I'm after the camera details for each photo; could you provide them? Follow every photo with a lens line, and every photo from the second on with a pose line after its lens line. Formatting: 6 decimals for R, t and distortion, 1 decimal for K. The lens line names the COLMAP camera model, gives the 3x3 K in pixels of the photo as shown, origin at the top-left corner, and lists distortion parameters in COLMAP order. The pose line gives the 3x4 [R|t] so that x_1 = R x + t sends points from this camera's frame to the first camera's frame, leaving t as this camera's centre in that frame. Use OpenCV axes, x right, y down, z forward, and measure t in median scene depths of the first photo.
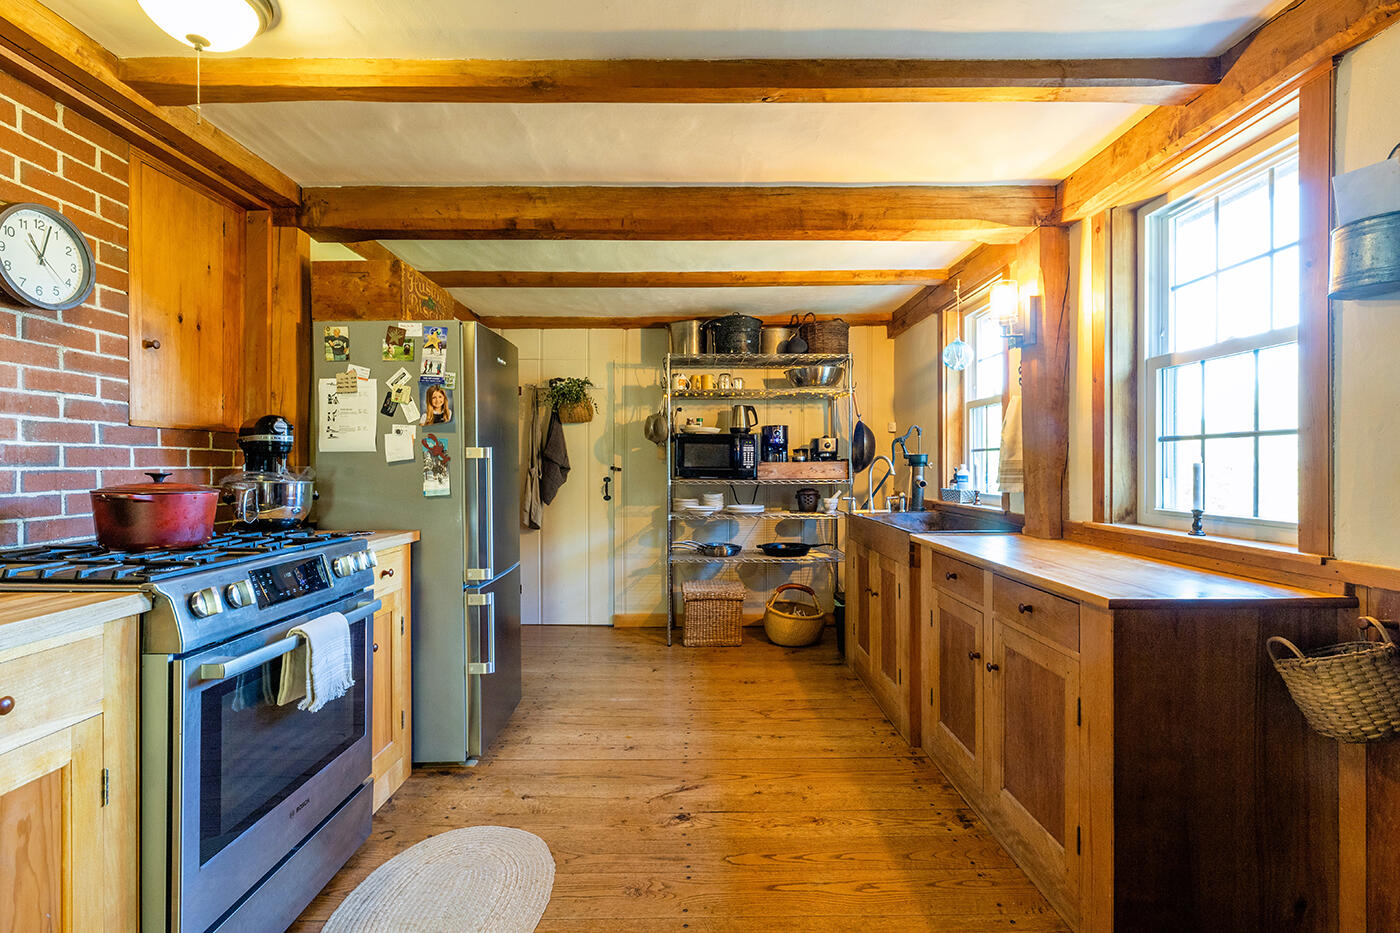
lens RADIAL K [[639.9, 0, 700.7], [0, 639.9, 468.7], [0, 0, 1]] dist [-0.000429, -0.000049]
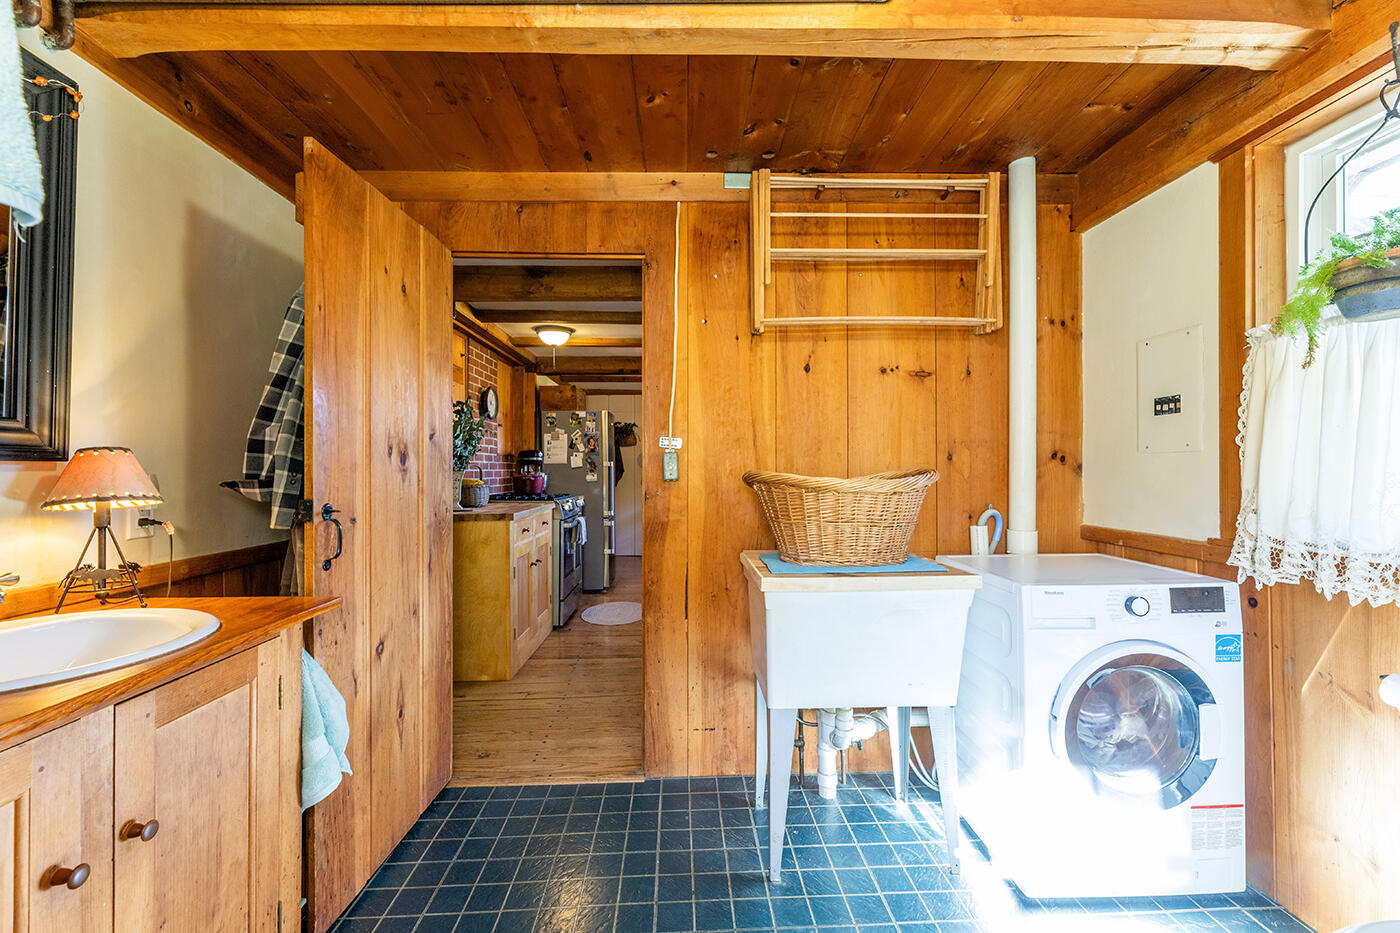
lens RADIAL K [[639.9, 0, 700.7], [0, 639.9, 463.3], [0, 0, 1]] dist [-0.000429, -0.000049]
pose [[0.998652, 0.003259, 0.051801, -0.112697], [-0.003026, 0.999985, -0.004563, -0.014956], [-0.051815, 0.004400, 0.998647, -1.539343]]
